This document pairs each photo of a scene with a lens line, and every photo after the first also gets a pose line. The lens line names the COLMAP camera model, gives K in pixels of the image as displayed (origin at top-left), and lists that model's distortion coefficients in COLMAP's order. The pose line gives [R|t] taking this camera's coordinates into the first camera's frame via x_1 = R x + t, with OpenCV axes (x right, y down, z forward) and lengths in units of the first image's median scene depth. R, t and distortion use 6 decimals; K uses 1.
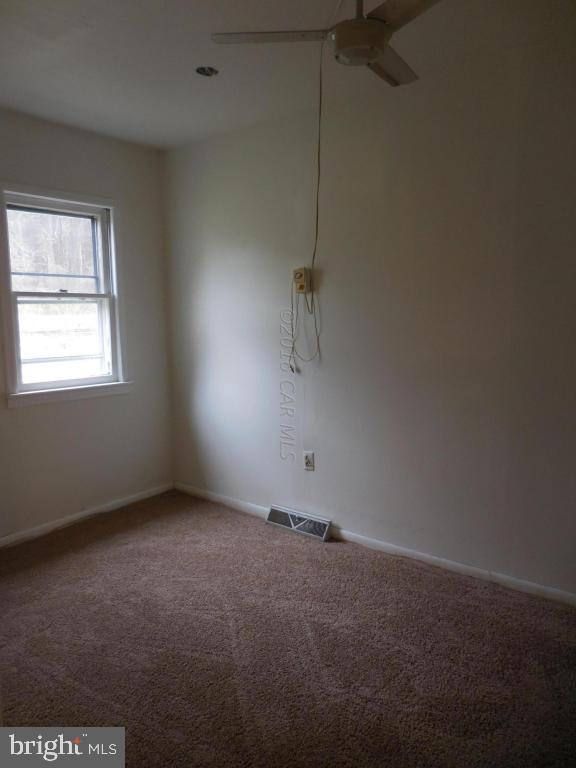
lens RADIAL K [[590.7, 0, 288.0], [0, 590.7, 384.0], [0, 0, 1]] dist [0.004734, 0.078368]
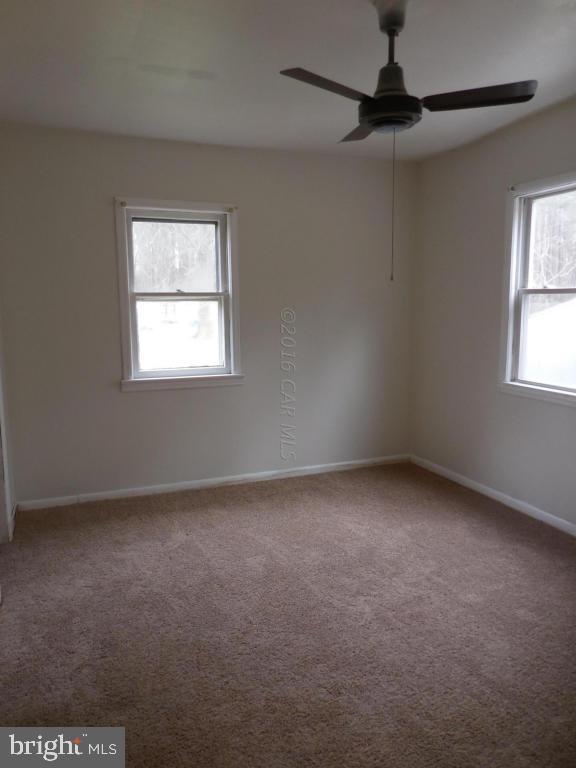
lens RADIAL K [[590.7, 0, 288.0], [0, 590.7, 384.0], [0, 0, 1]] dist [0.004734, 0.078368]
pose [[0.896265, 0.057473, -0.439779, 0.296840], [-0.053706, 0.998336, 0.021016, -0.014391], [0.440254, 0.004783, 0.897860, 0.082269]]
